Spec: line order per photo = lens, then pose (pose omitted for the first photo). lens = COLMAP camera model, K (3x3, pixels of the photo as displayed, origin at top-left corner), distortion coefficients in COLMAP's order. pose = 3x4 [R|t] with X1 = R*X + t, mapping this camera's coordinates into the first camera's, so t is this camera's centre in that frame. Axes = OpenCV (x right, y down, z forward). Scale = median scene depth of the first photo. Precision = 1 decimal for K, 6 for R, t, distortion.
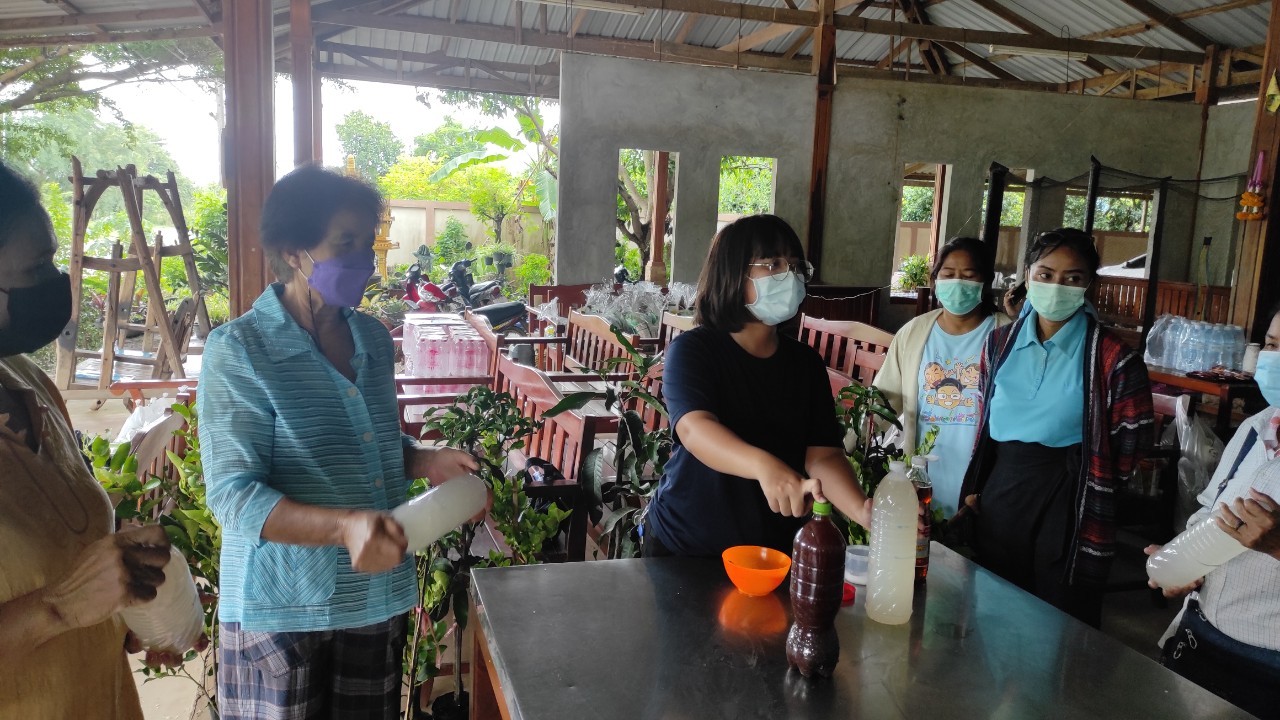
lens RADIAL K [[926.7, 0, 635.5], [0, 926.7, 355.3], [0, 0, 1]] dist [0.048822, -0.049461]
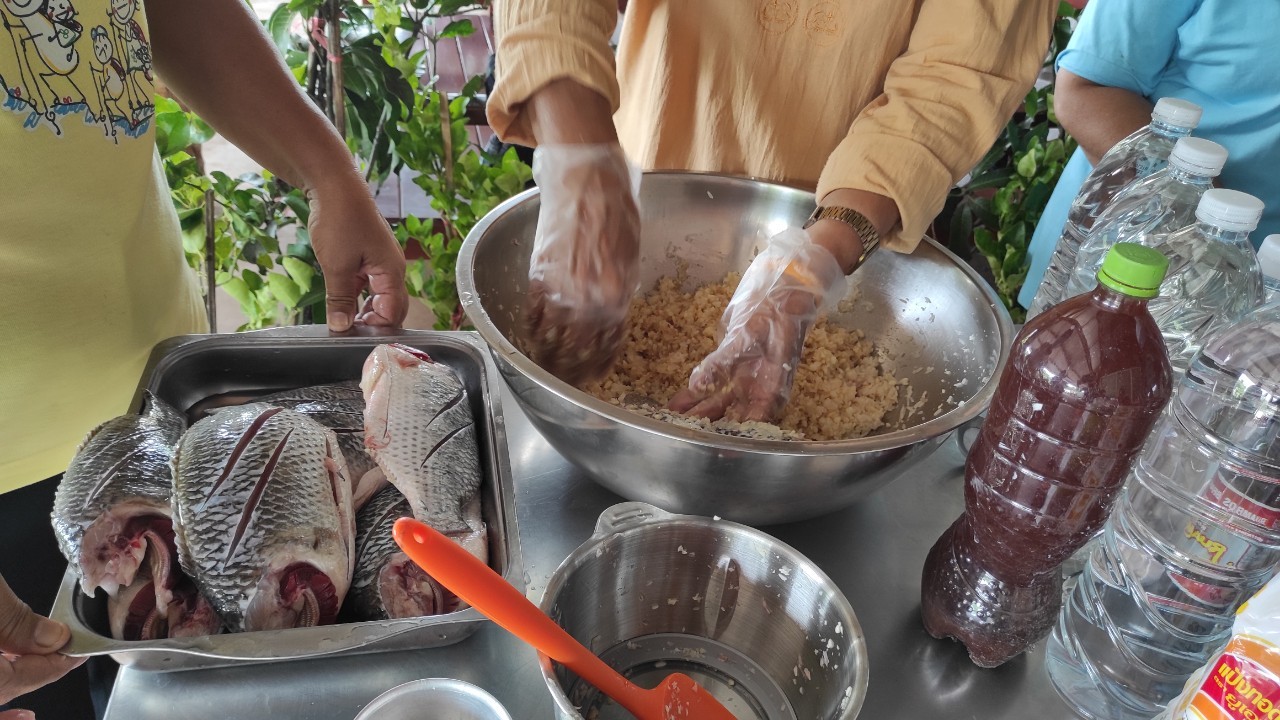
lens RADIAL K [[926.7, 0, 628.5], [0, 926.7, 349.4], [0, 0, 1]] dist [0.048822, -0.049461]
pose [[0.992400, 0.105225, -0.063798, 0.007716], [-0.068752, 0.904110, 0.421732, 0.009038], [0.102057, -0.414140, 0.904473, 0.134828]]
